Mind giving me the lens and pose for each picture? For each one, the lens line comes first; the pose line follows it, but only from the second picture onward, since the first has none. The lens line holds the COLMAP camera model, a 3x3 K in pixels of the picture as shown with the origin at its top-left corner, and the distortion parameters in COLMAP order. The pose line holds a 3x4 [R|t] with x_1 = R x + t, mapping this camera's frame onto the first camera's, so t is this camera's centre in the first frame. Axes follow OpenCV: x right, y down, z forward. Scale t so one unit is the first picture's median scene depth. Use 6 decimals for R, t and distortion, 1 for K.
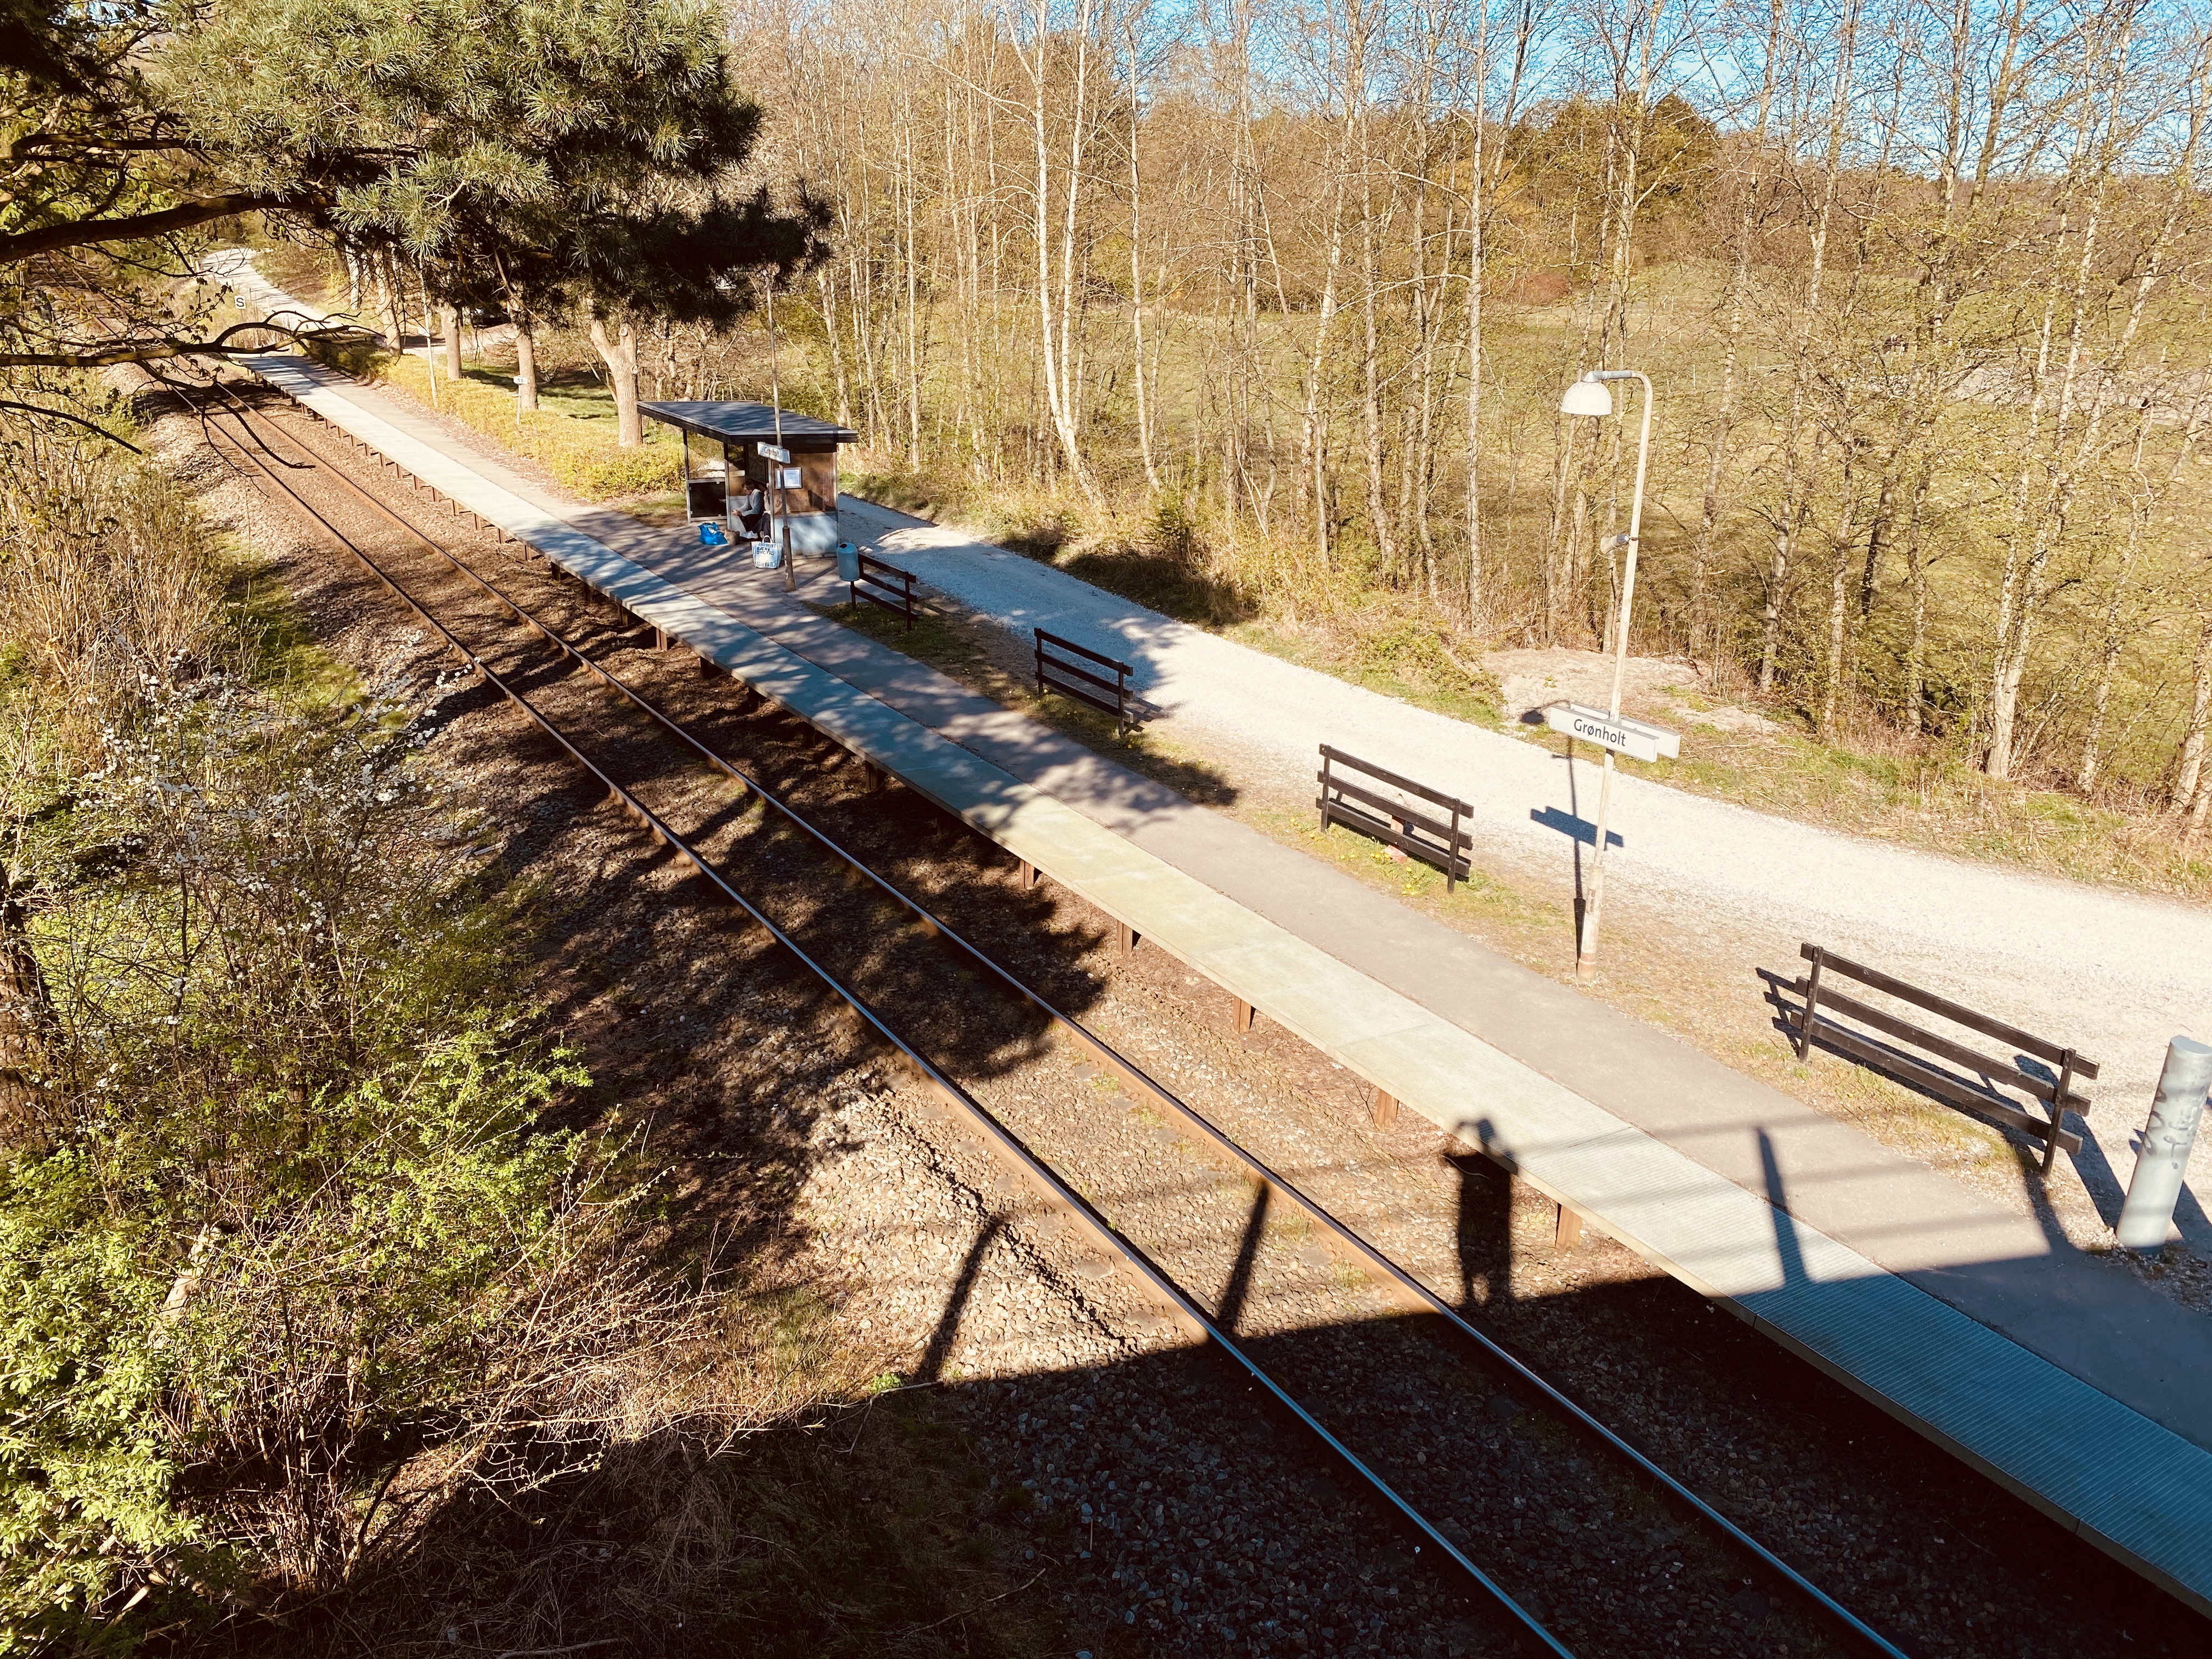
lens RADIAL K [[1675.0, 0, 1094.3], [0, 1675.0, 842.9], [0, 0, 1]] dist [0.093913, -0.124516]
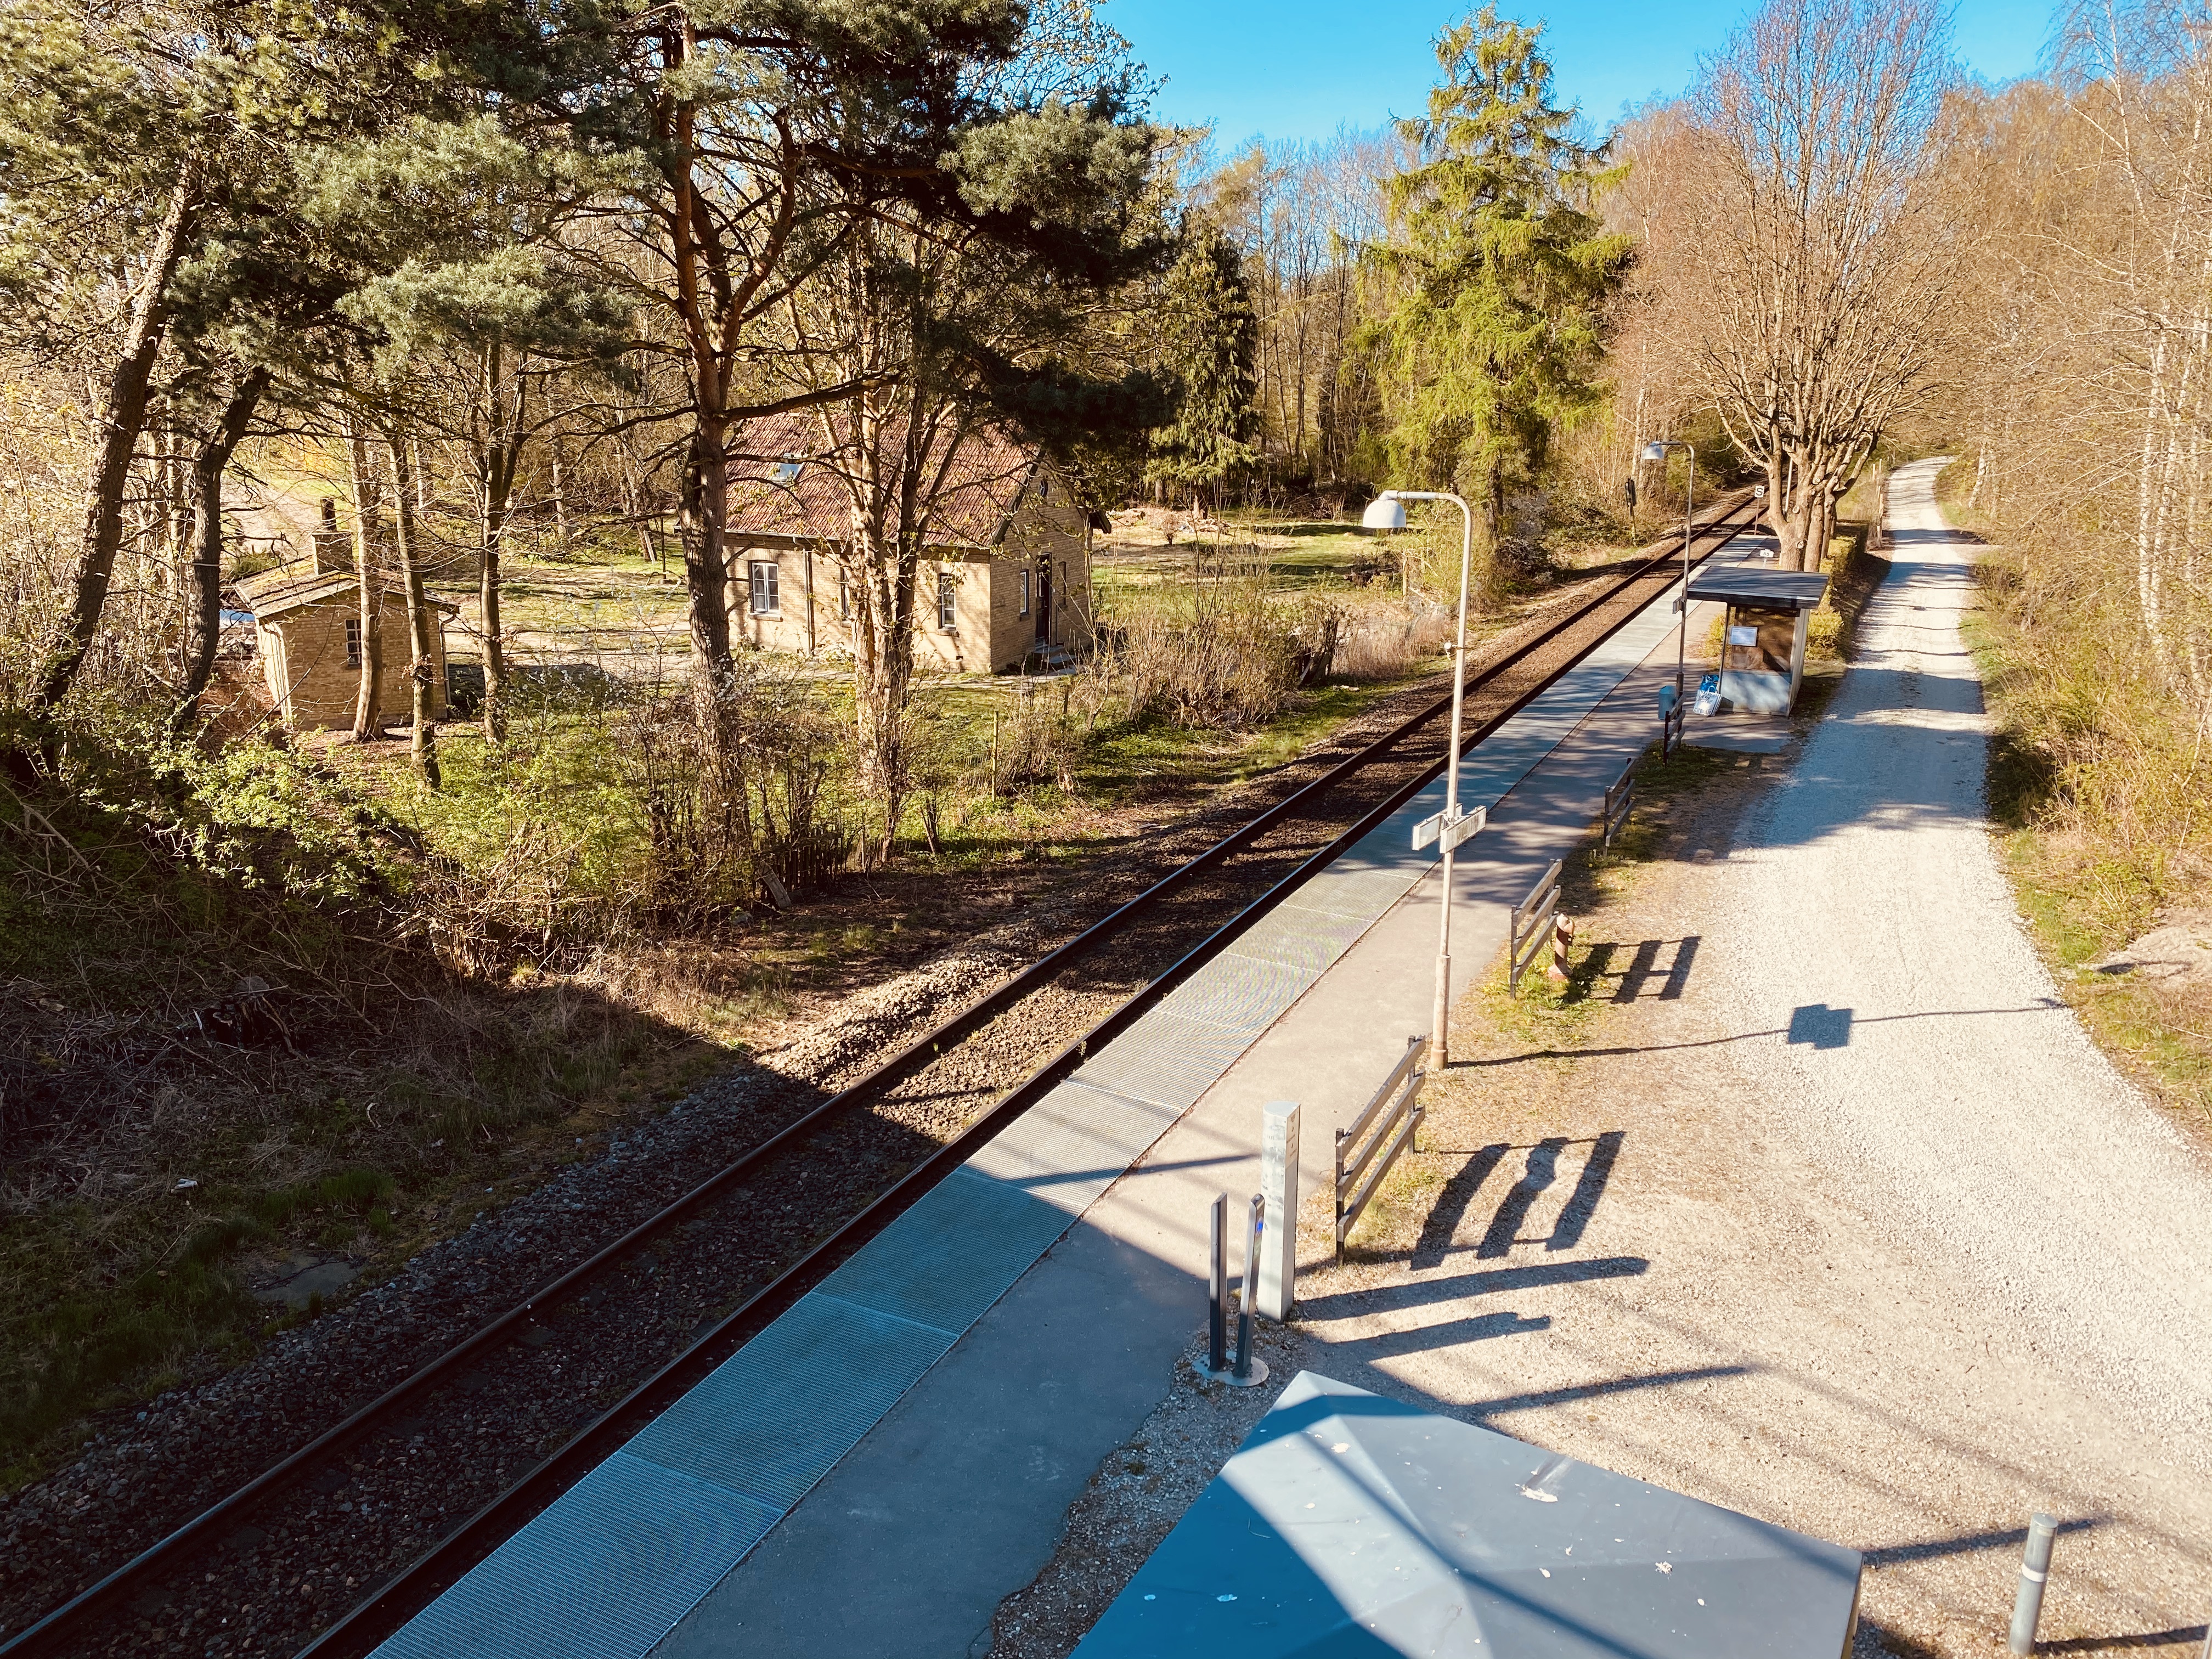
lens RADIAL K [[1675.0, 0, 1094.3], [0, 1675.0, 842.9], [0, 0, 1]] dist [0.093913, -0.124516]
pose [[0.529975, 0.198219, -0.824521, 0.790922], [-0.294067, 0.954924, 0.040552, -0.025864], [0.795393, 0.220973, 0.564376, 0.164911]]
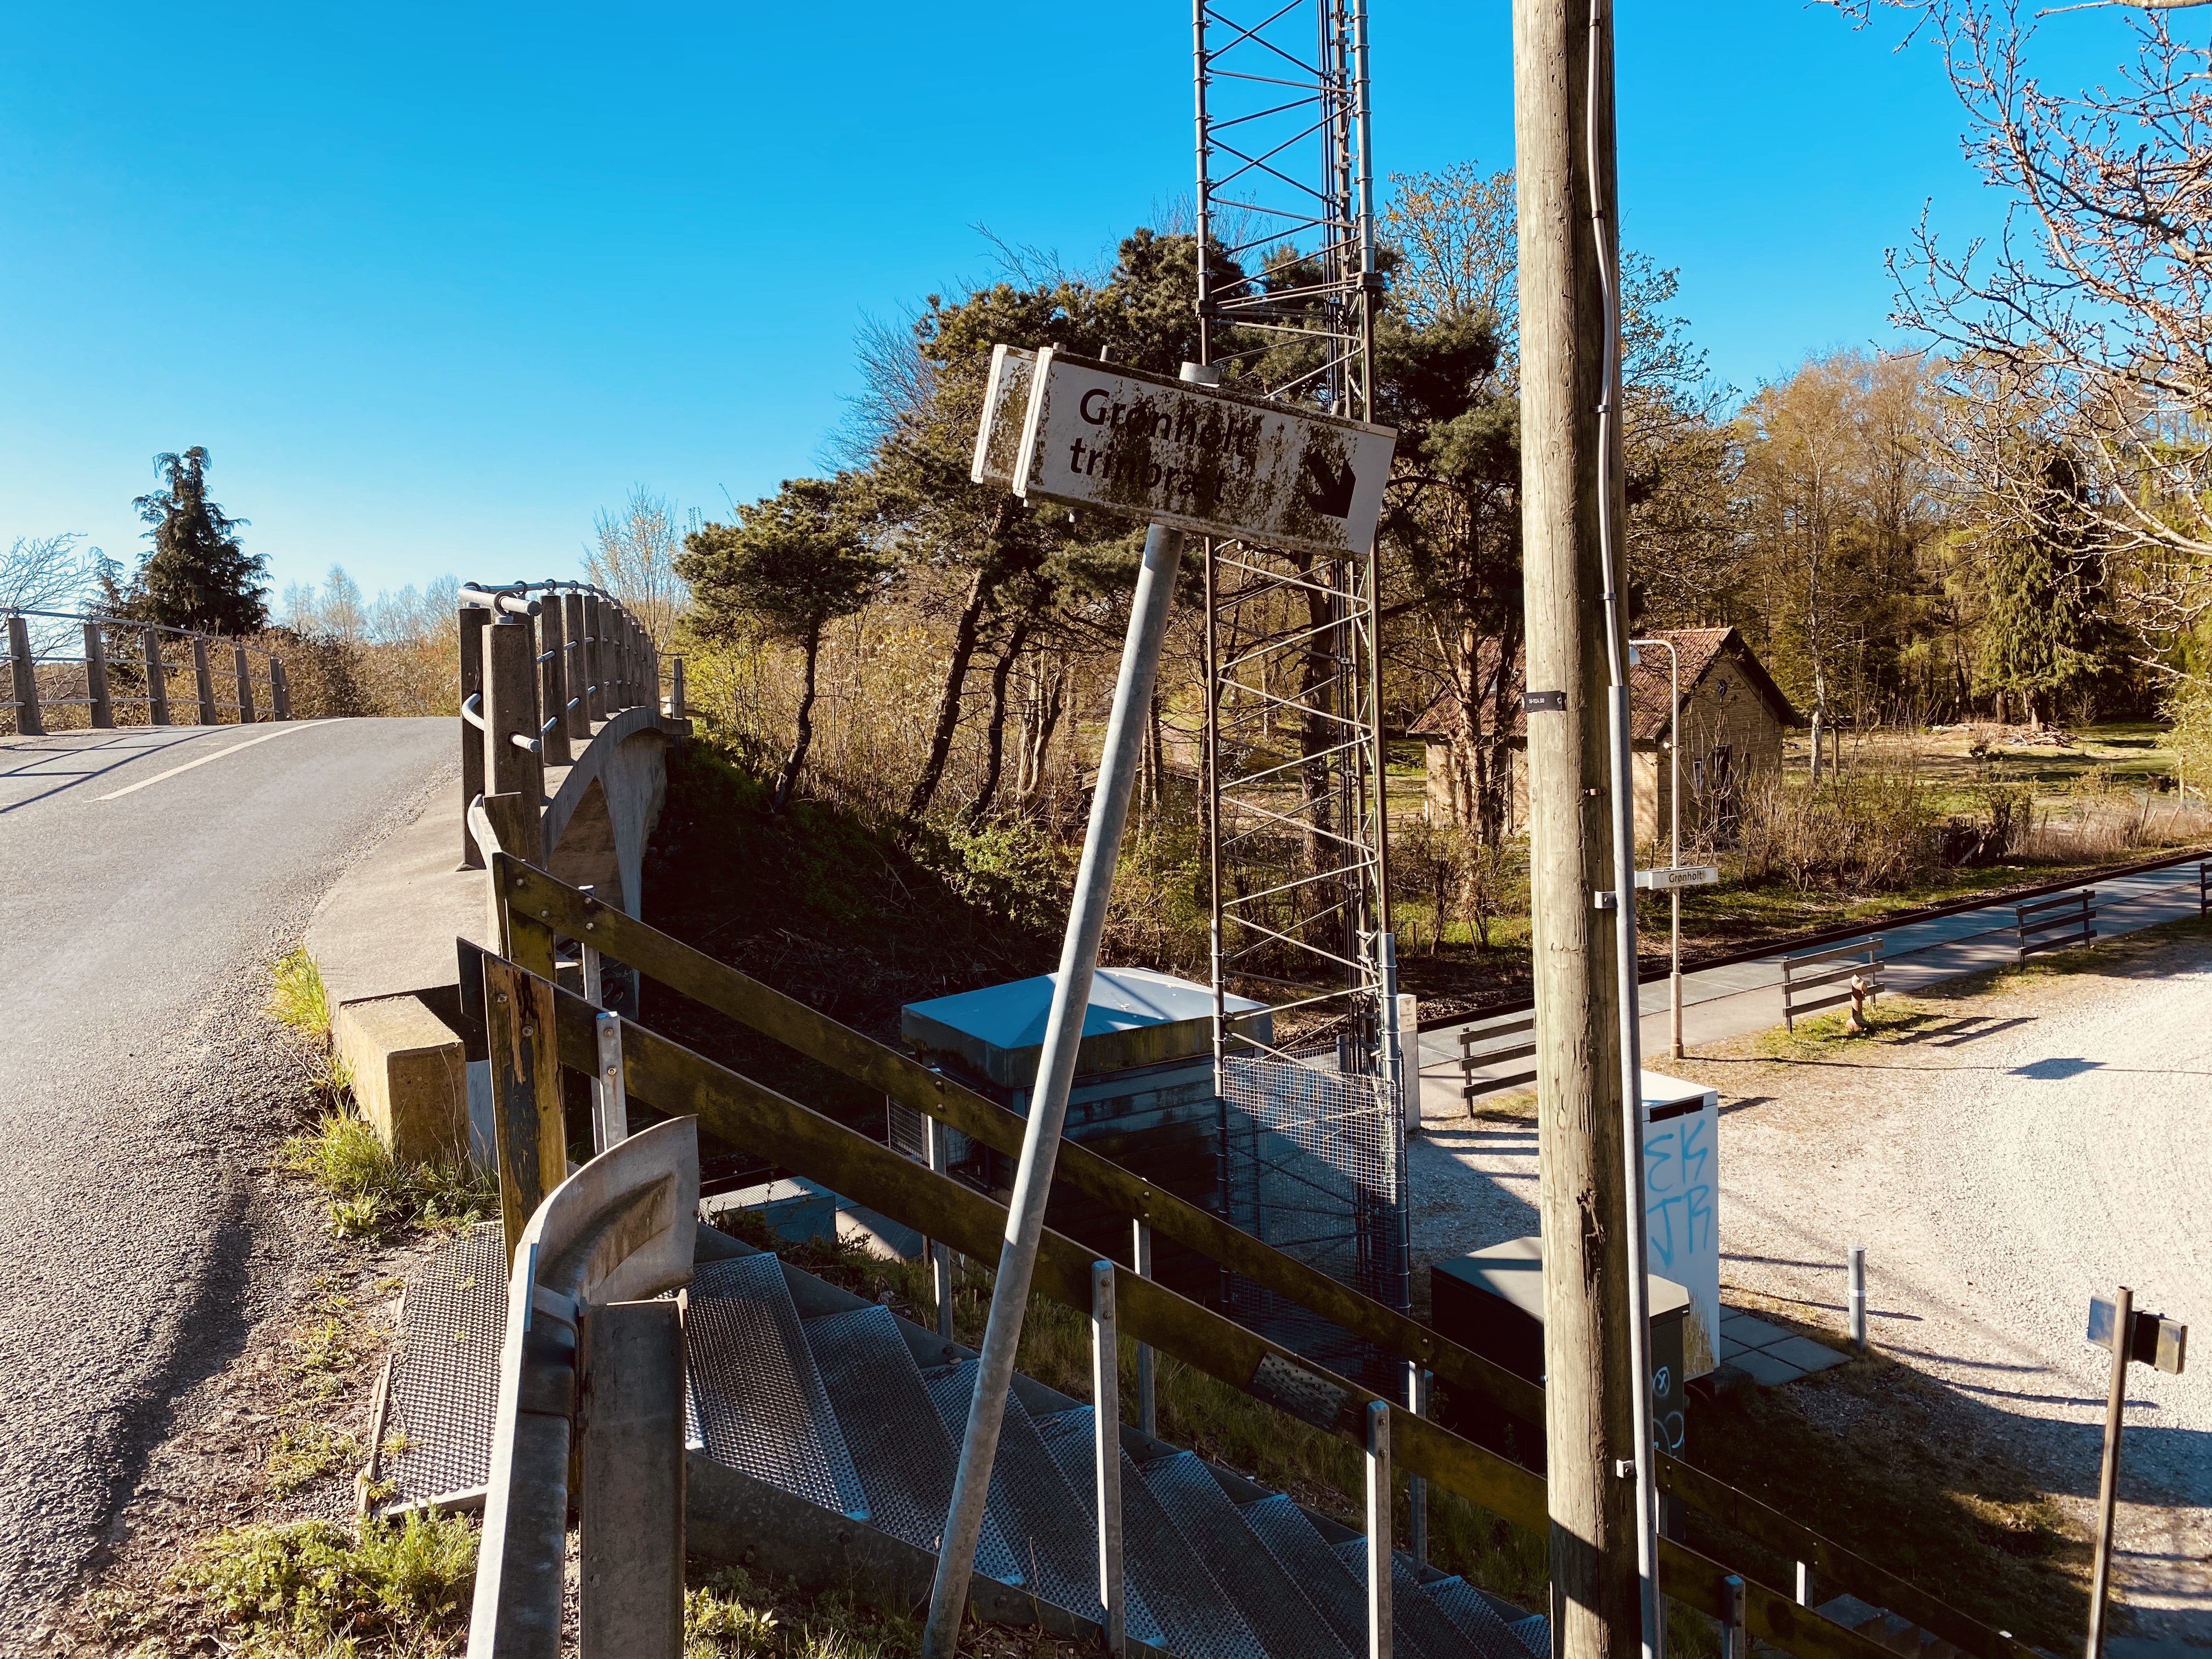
lens RADIAL K [[1675.0, 0, 1094.3], [0, 1675.0, 842.9], [0, 0, 1]] dist [0.093913, -0.124516]
pose [[0.023716, 0.080905, -0.996440, 1.313308], [-0.317314, 0.945790, 0.069240, -0.026640], [0.948024, 0.314542, 0.048103, 0.330489]]
